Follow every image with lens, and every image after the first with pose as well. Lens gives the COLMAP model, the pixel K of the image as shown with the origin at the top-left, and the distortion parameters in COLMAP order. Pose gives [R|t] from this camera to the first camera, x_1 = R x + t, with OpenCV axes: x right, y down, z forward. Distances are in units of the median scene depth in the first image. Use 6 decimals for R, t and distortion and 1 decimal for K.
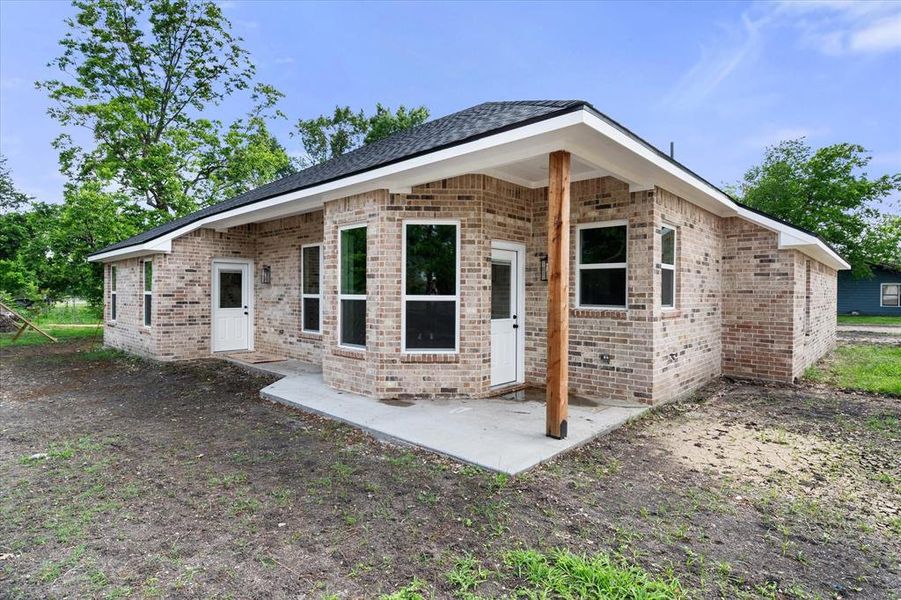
lens RADIAL K [[449.4, 0, 452.8], [0, 449.4, 290.4], [0, 0, 1]] dist [0.000388, -0.000798]
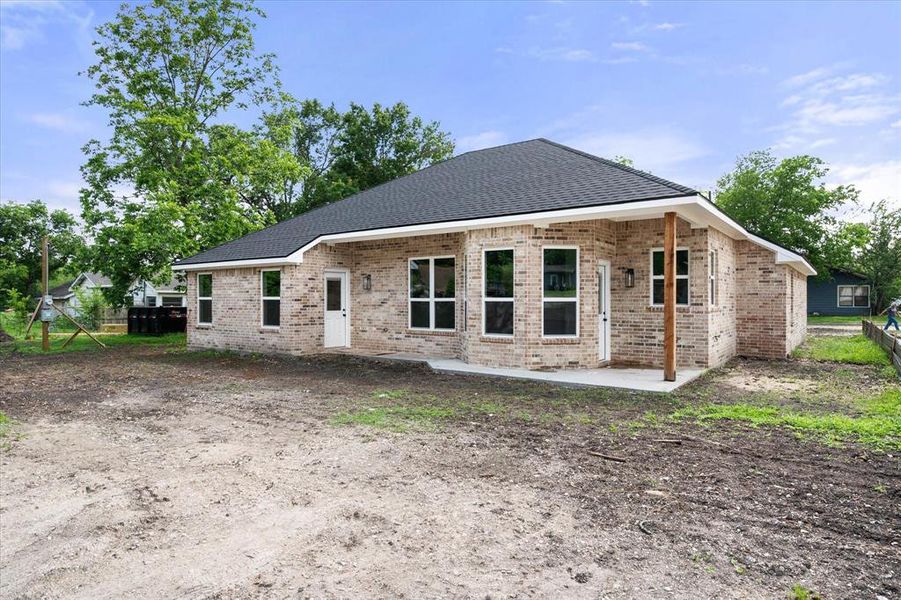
lens RADIAL K [[508.4, 0, 450.2], [0, 508.4, 290.9], [0, 0, 1]] dist [-0.001791, 0.000362]
pose [[0.993785, -0.005354, 0.111190, -0.506842], [0.006147, 0.999958, -0.006796, -0.001955], [-0.111149, 0.007437, 0.993776, -0.510142]]
